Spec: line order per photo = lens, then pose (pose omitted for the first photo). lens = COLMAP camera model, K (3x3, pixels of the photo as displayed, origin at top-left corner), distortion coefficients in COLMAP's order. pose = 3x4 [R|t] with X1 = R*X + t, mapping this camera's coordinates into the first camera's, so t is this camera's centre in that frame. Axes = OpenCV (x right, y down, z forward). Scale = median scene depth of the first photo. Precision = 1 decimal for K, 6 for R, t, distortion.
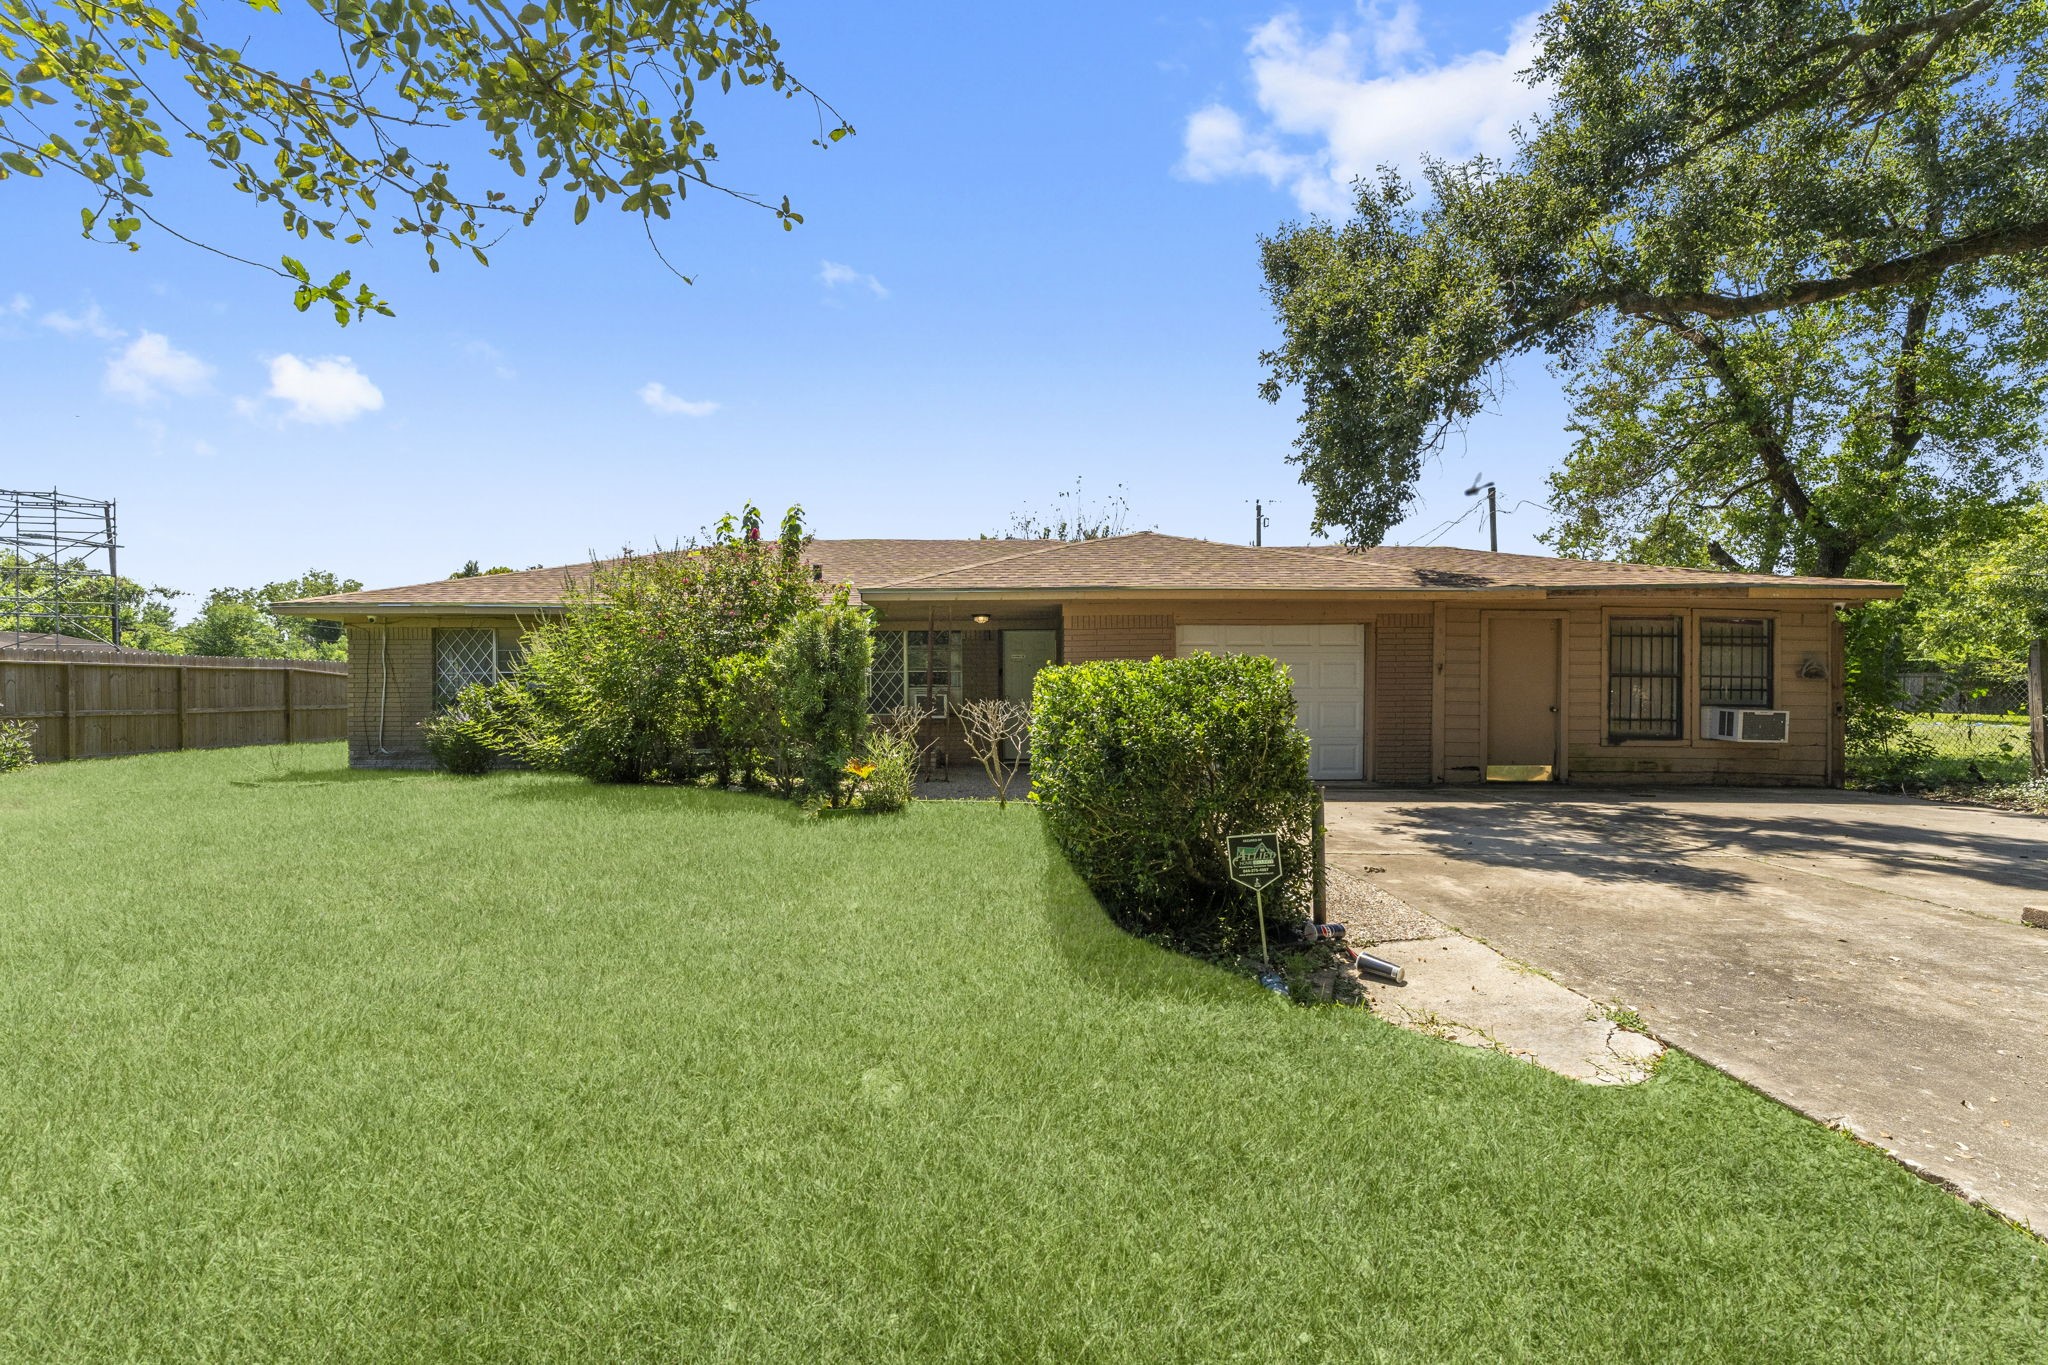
lens RADIAL K [[811.1, 0, 1015.4], [0, 811.1, 690.7], [0, 0, 1]] dist [0.000213, -0.000529]
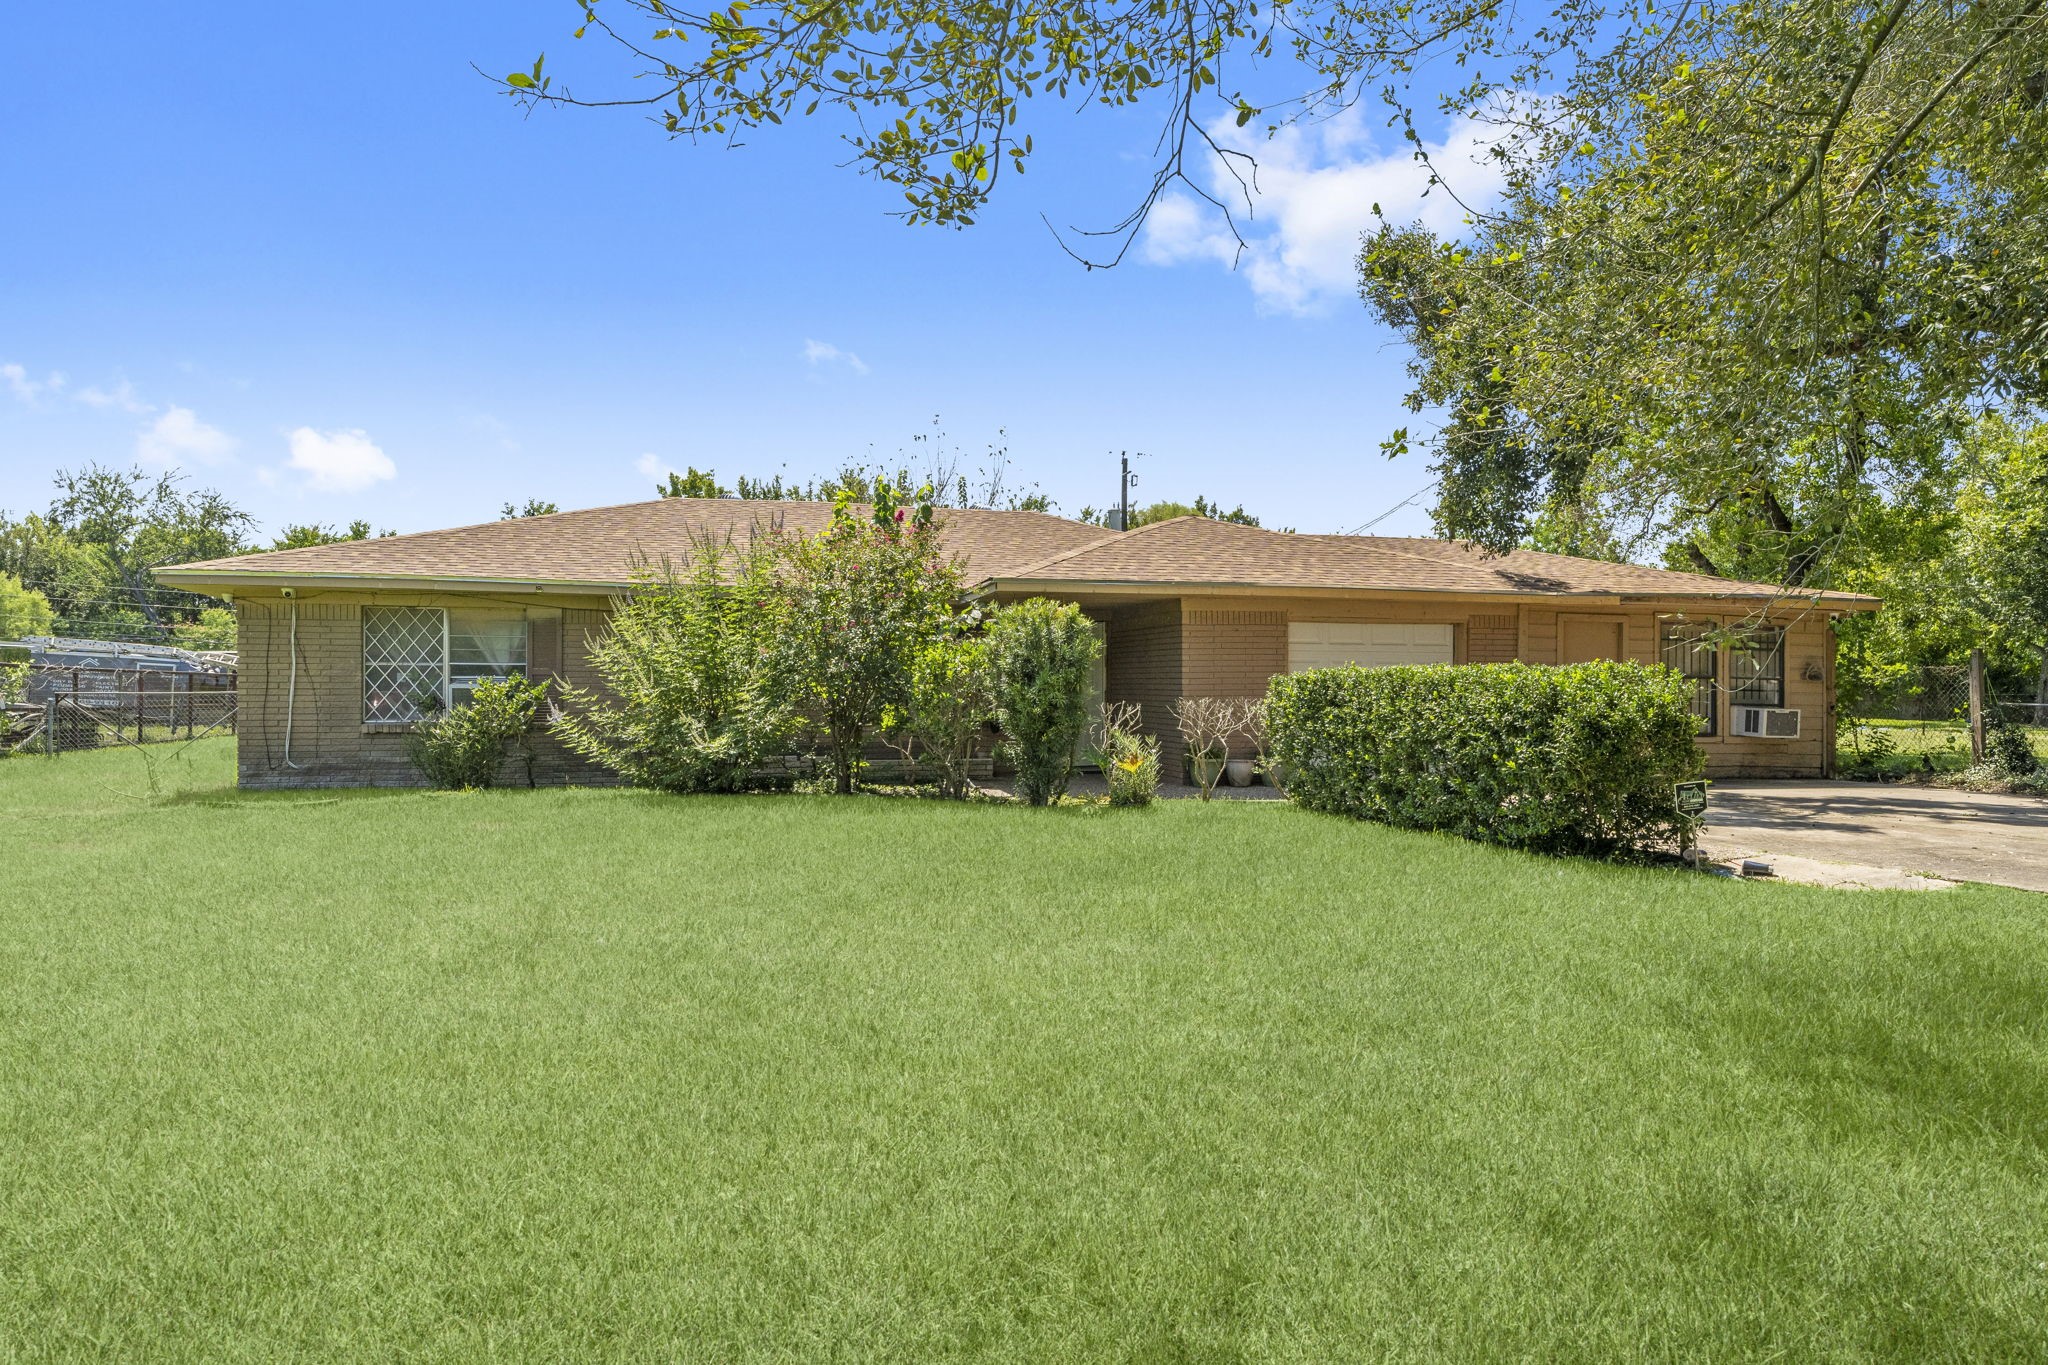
lens RADIAL K [[1122.1, 0, 1010.9], [0, 1122.1, 683.7], [0, 0, 1]] dist [0.005184, -0.001840]
pose [[0.970236, 0.004591, 0.242117, -0.458073], [-0.002912, 0.999969, -0.007295, 0.003891], [-0.242143, 0.006373, 0.970220, -0.230909]]
